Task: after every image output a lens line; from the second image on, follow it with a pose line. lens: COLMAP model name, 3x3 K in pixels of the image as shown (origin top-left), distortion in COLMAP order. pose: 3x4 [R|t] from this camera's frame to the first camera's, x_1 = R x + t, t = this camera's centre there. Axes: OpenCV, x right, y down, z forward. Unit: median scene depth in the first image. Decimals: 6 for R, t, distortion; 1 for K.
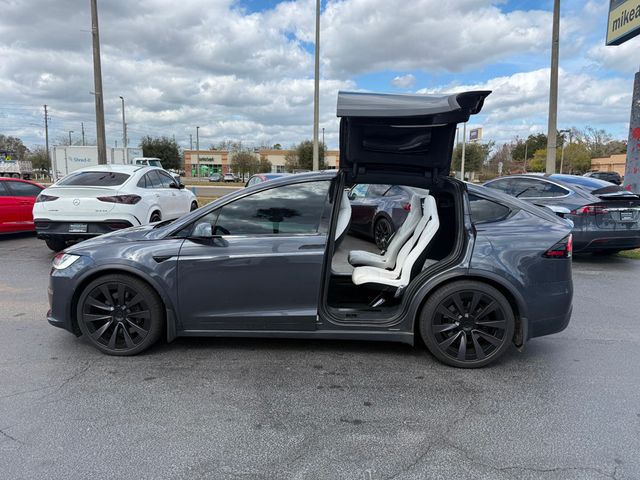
lens RADIAL K [[457.6, 0, 322.9], [0, 457.6, 238.9], [0, 0, 1]] dist [-0.016786, -0.000627]
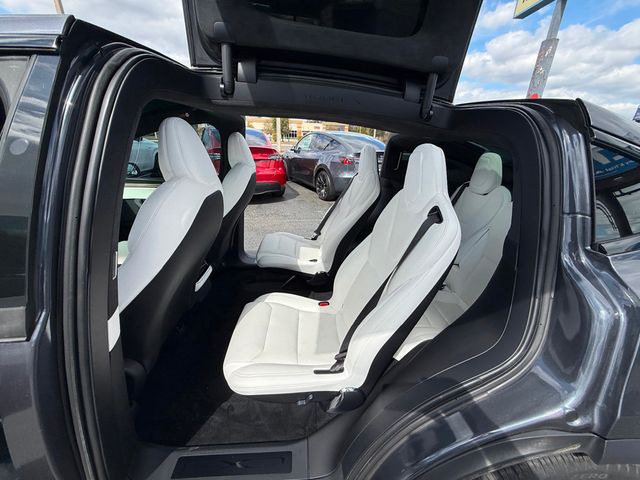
lens RADIAL K [[257.1, 0, 320.6], [0, 257.1, 235.8], [0, 0, 1]] dist [0.000017, -0.000405]
pose [[0.994129, -0.019937, 0.106345, 0.056151], [-0.004359, 0.974699, 0.223480, -0.030732], [-0.108110, -0.222631, 0.968890, 0.354643]]
